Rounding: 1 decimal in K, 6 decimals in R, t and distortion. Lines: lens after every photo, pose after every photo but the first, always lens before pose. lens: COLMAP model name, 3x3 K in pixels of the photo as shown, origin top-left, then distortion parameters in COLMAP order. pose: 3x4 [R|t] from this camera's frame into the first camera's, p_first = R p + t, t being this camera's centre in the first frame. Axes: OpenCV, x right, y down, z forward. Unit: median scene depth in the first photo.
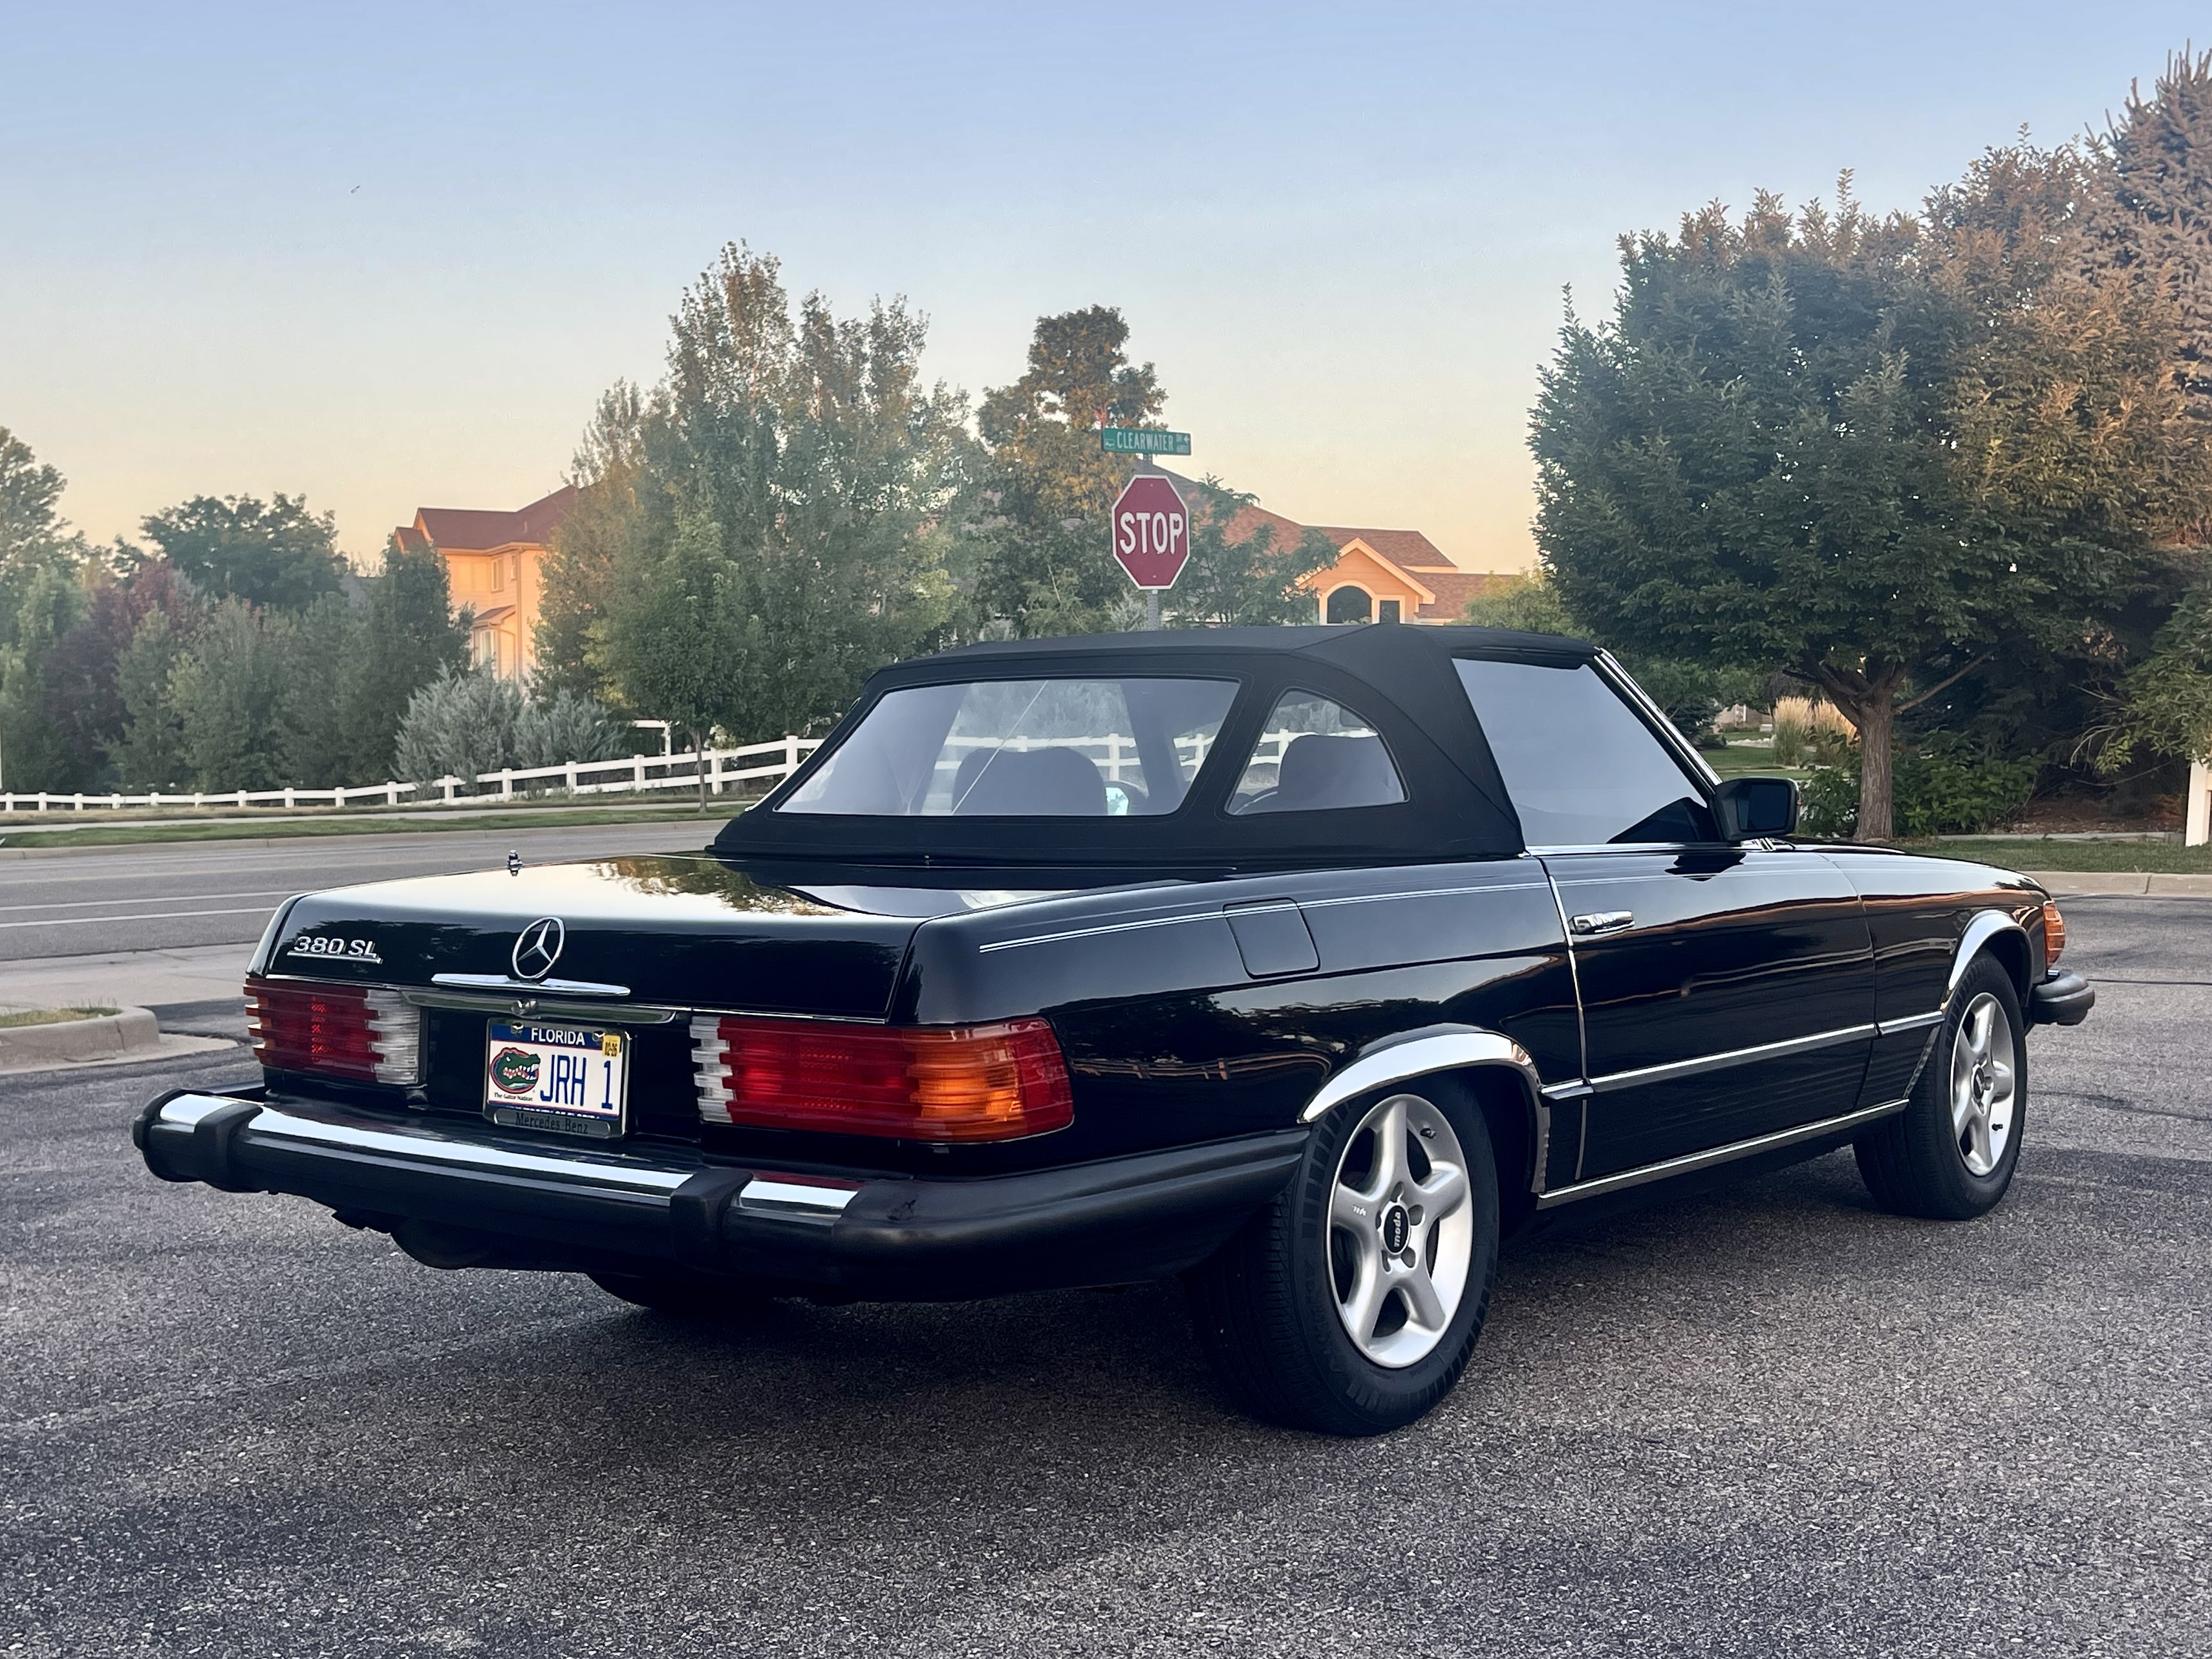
lens RADIAL K [[2892.3, 0, 1139.9], [0, 2892.3, 861.1], [0, 0, 1]] dist [0.011997, 0.000000]
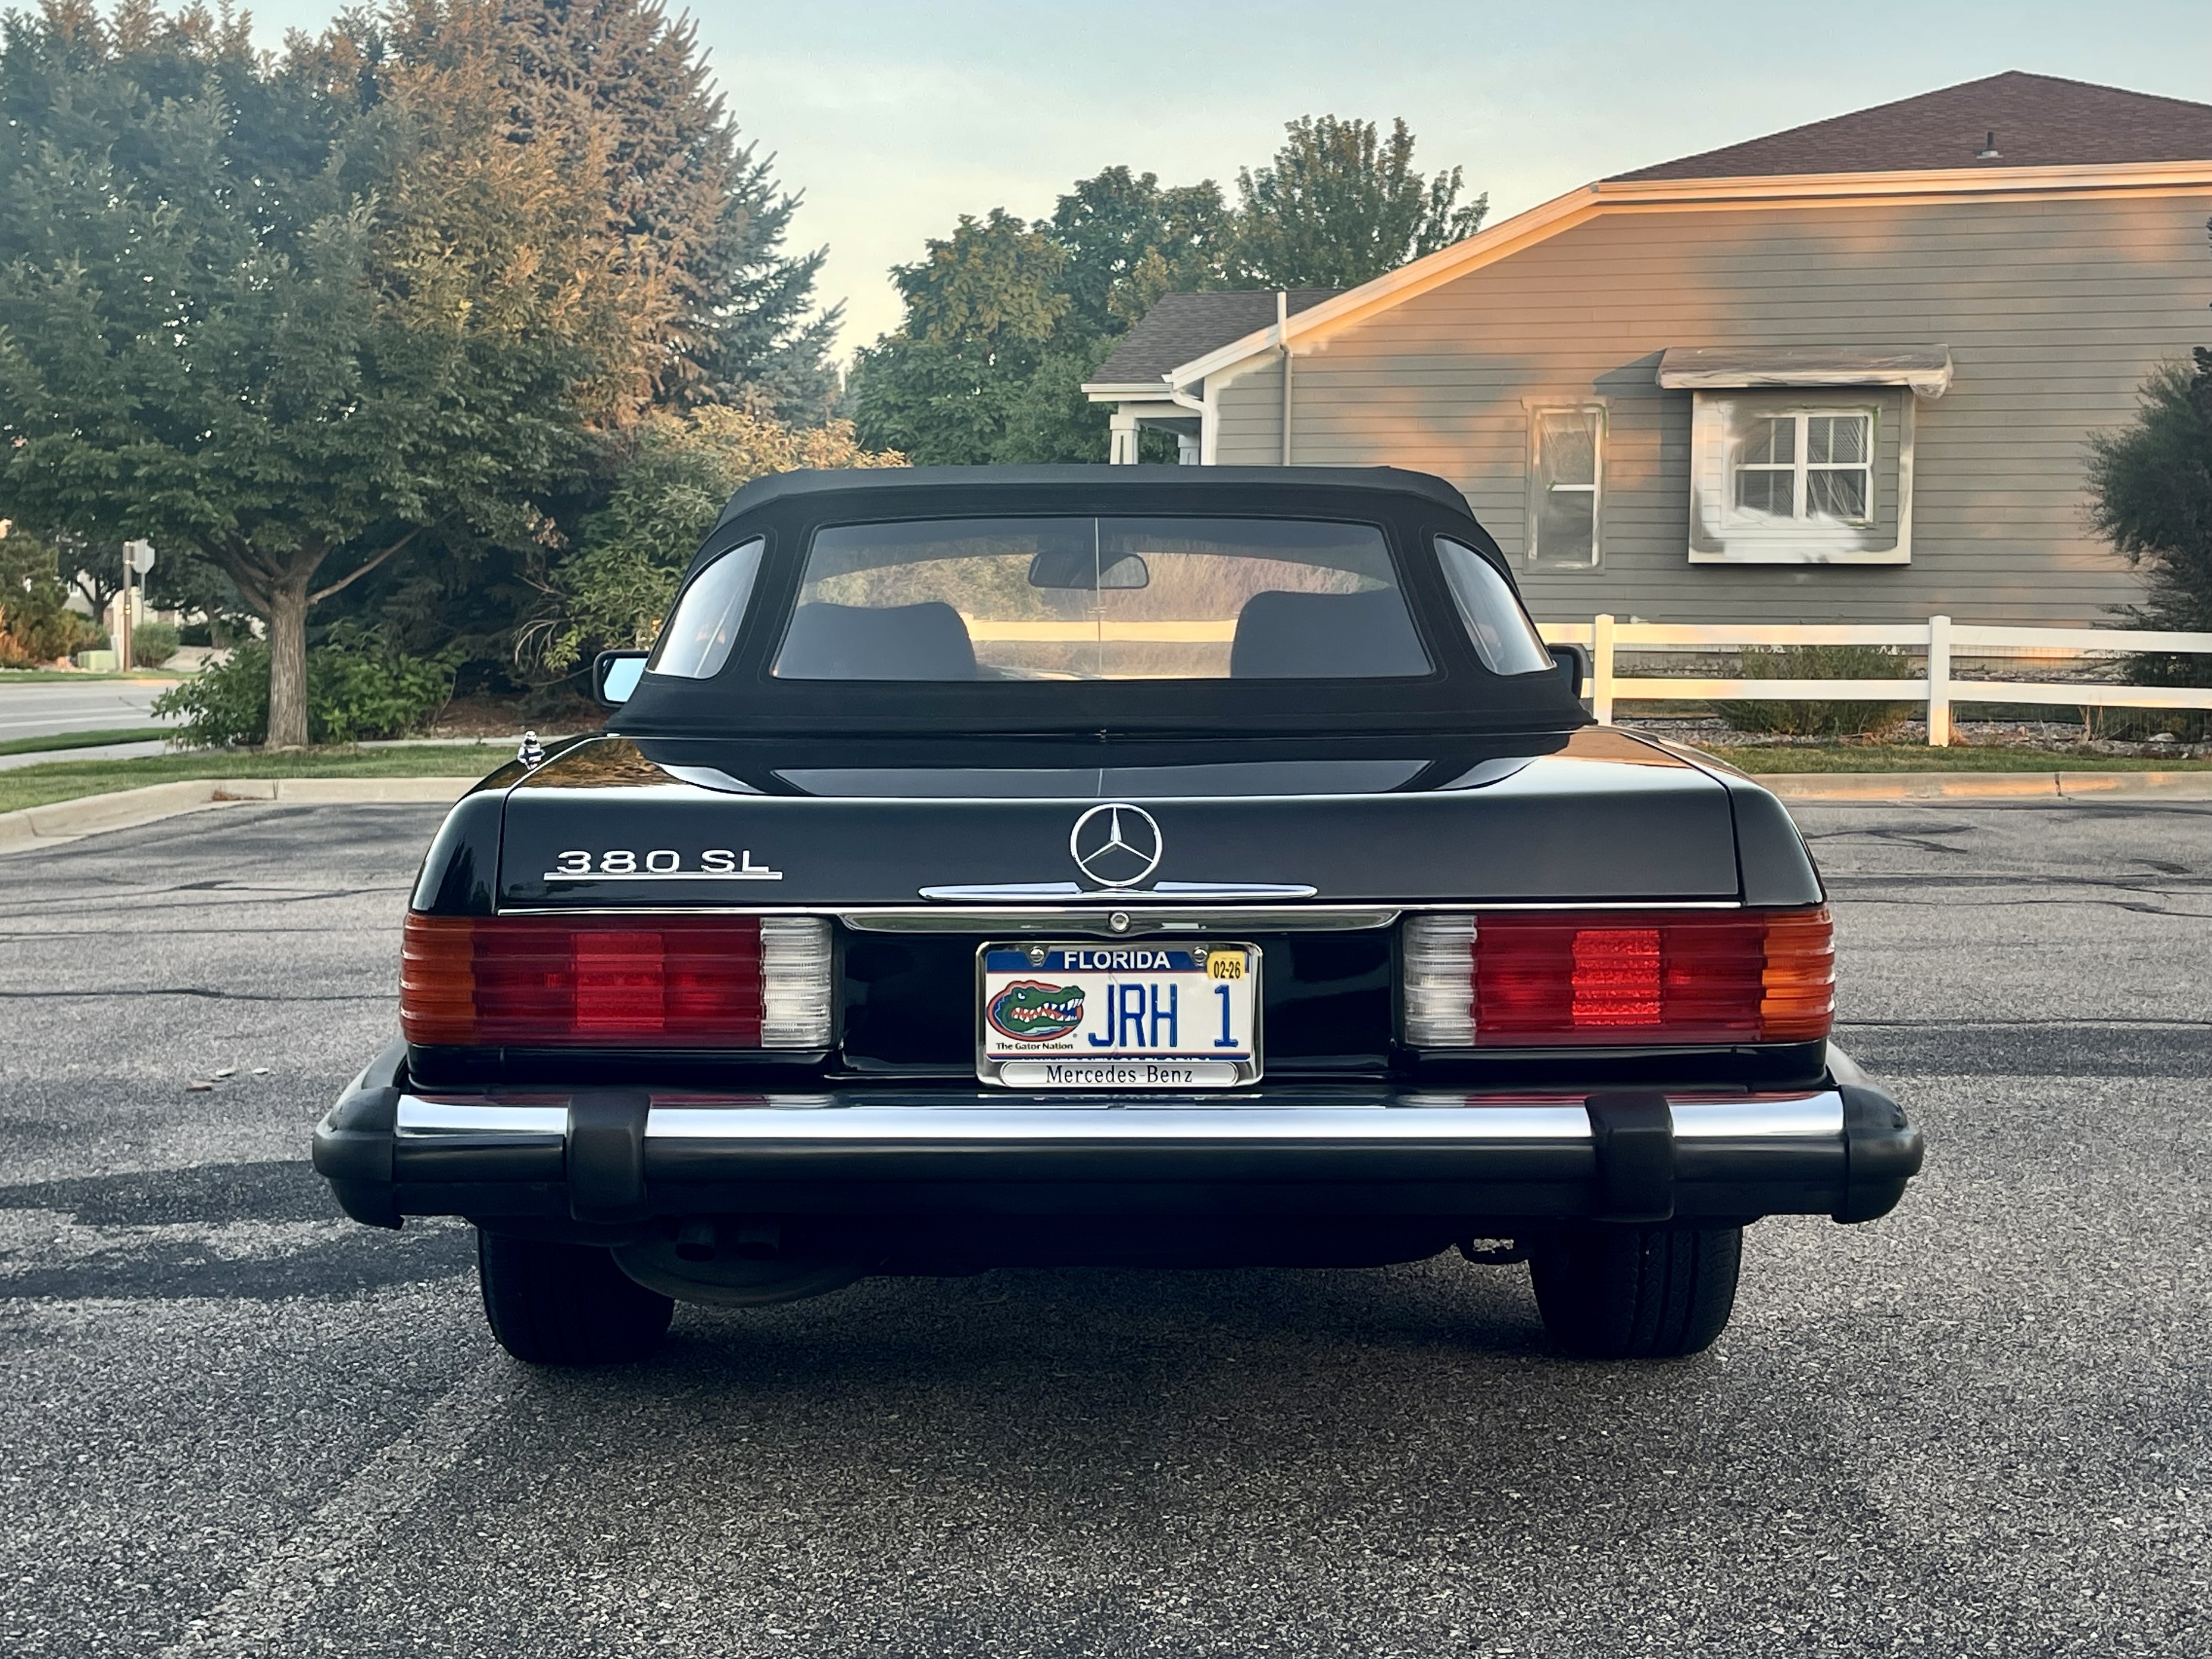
lens RADIAL K [[3275.3, 0, 1106.4], [0, 3275.3, 716.2], [0, 0, 1]] dist [0.041670, 0.000000]
pose [[0.732772, -0.005094, 0.680455, -0.297621], [0.020677, 0.999677, -0.014783, 0.003508], [-0.680160, 0.024903, 0.732641, 0.139658]]
